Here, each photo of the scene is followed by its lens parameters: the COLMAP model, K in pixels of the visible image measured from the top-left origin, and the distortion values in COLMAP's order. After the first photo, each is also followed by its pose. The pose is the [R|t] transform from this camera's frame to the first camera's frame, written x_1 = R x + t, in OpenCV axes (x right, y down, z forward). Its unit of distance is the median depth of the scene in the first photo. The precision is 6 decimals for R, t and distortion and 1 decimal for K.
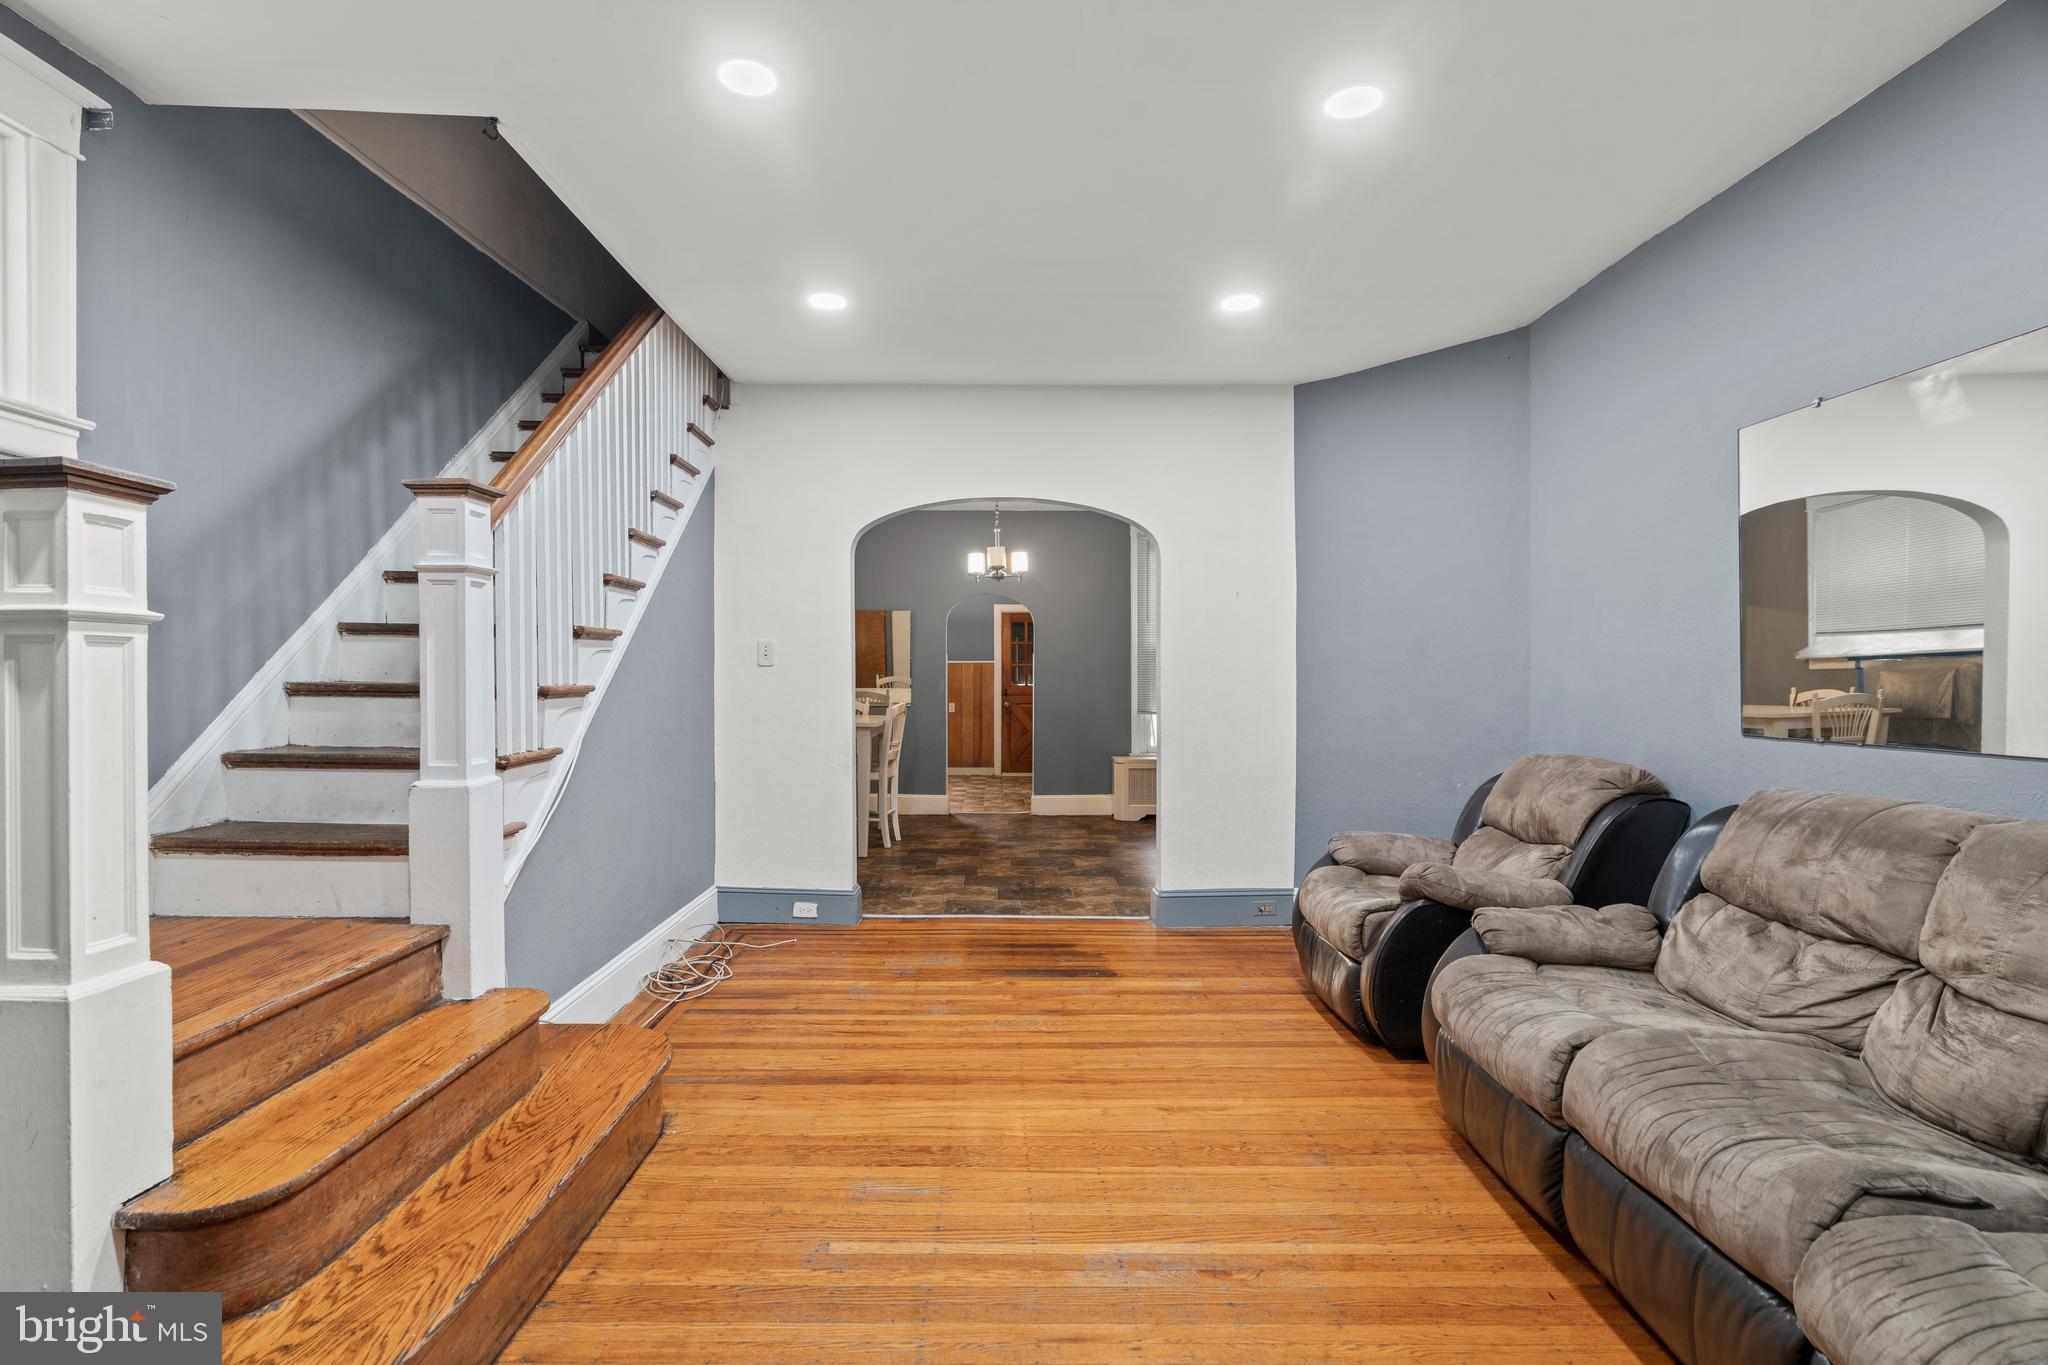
lens RADIAL K [[938.2, 0, 1015.1], [0, 938.2, 680.1], [0, 0, 1]] dist [-0.004718, -0.001071]
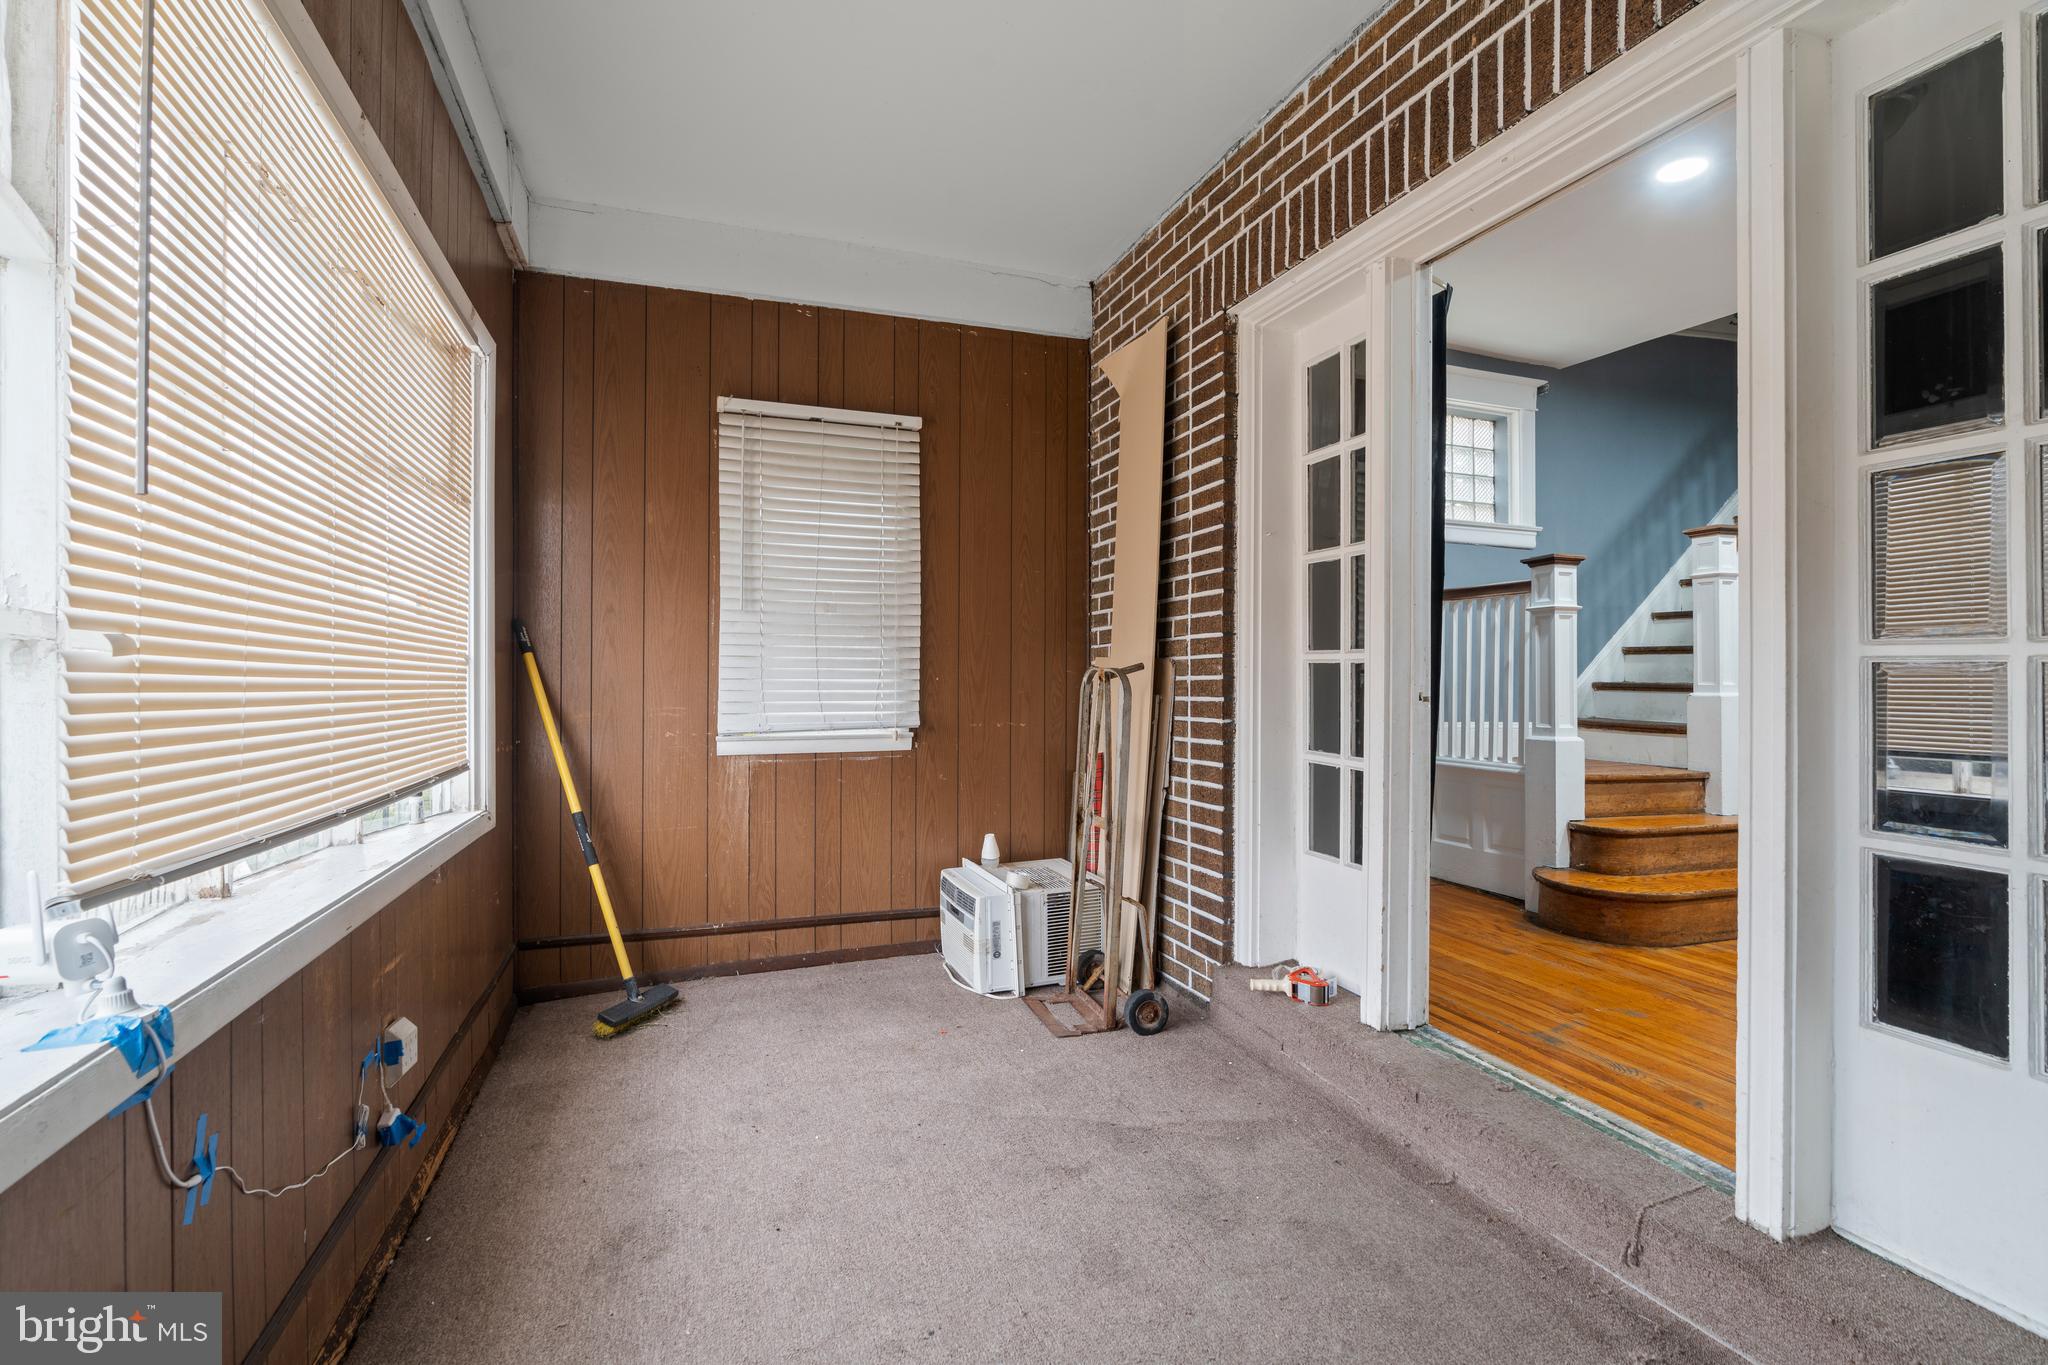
lens RADIAL K [[938.2, 0, 1014.8], [0, 938.2, 681.3], [0, 0, 1]] dist [-0.004718, -0.001071]
pose [[0.333306, -0.002603, -0.942815, 0.600089], [-0.005201, 0.999976, -0.004599, 0.092493], [0.942804, 0.006436, 0.333284, -0.798402]]
